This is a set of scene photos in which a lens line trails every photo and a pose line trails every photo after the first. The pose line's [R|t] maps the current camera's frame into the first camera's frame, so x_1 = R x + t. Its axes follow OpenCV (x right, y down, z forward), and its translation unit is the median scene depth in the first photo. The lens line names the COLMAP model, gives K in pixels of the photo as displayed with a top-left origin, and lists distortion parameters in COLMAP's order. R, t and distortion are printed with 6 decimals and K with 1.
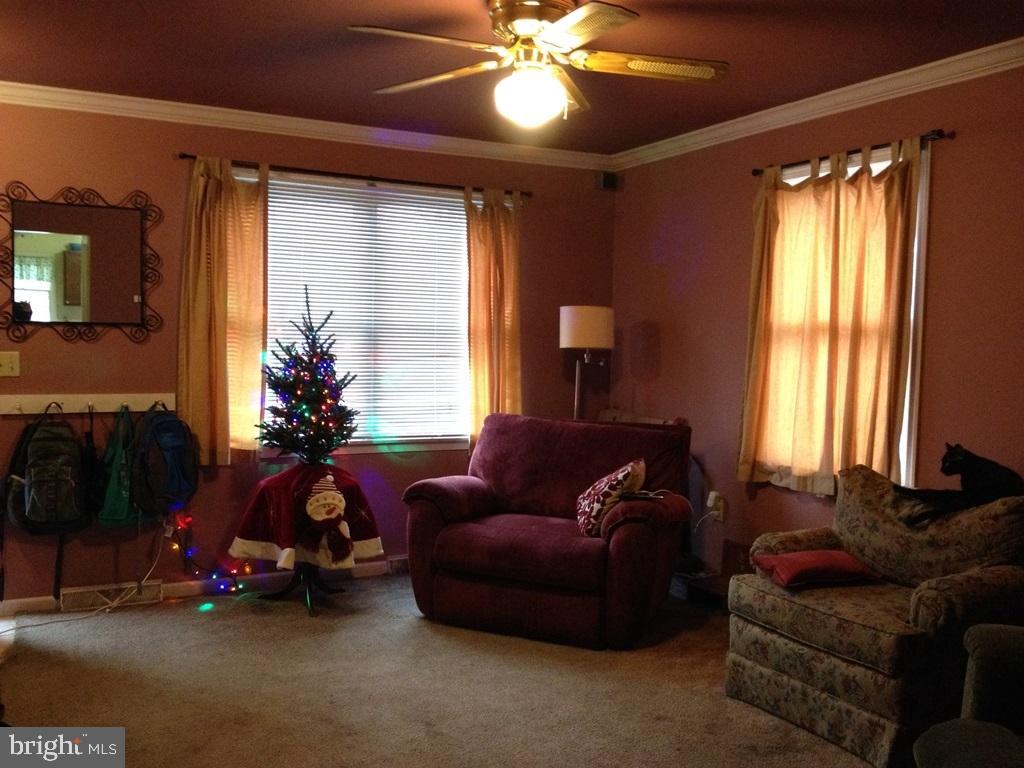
lens RADIAL K [[925.9, 0, 512.3], [0, 925.9, 399.4], [0, 0, 1]] dist [-0.004182, -0.002536]
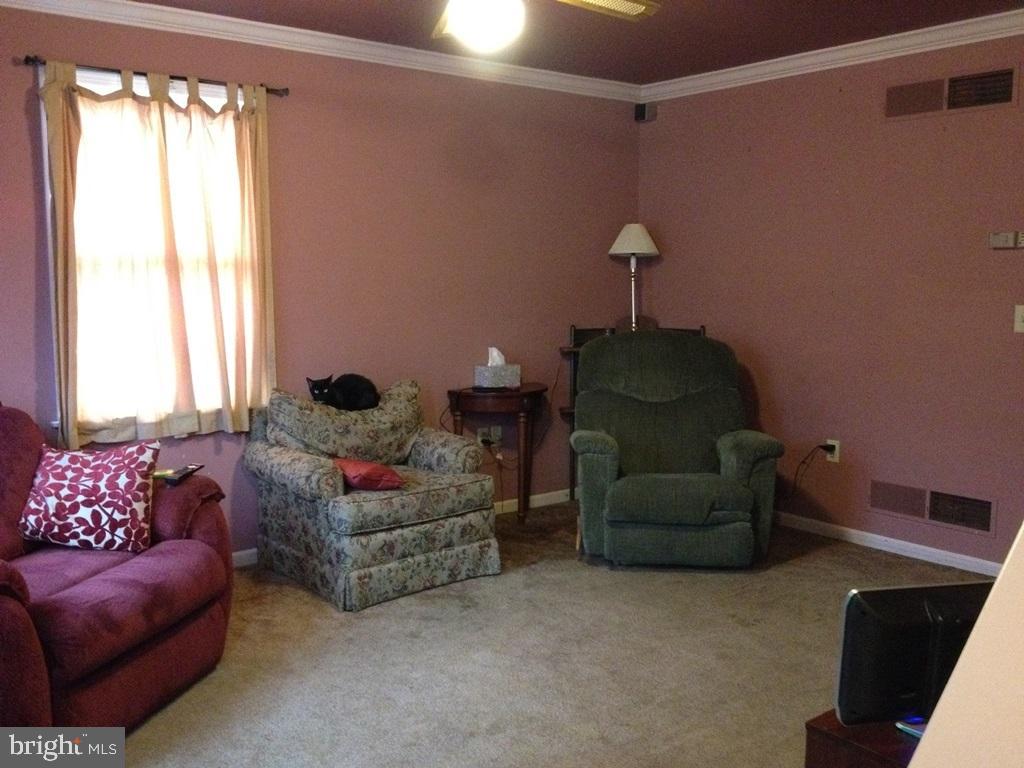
lens RADIAL K [[970.3, 0, 531.5], [0, 970.3, 381.5], [0, 0, 1]] dist [0.104041, -0.141390]
pose [[-0.205941, -0.131955, 0.969627, -0.913502], [0.062469, 0.987073, 0.147597, -0.100705], [-0.976568, 0.090968, -0.195036, 1.052978]]
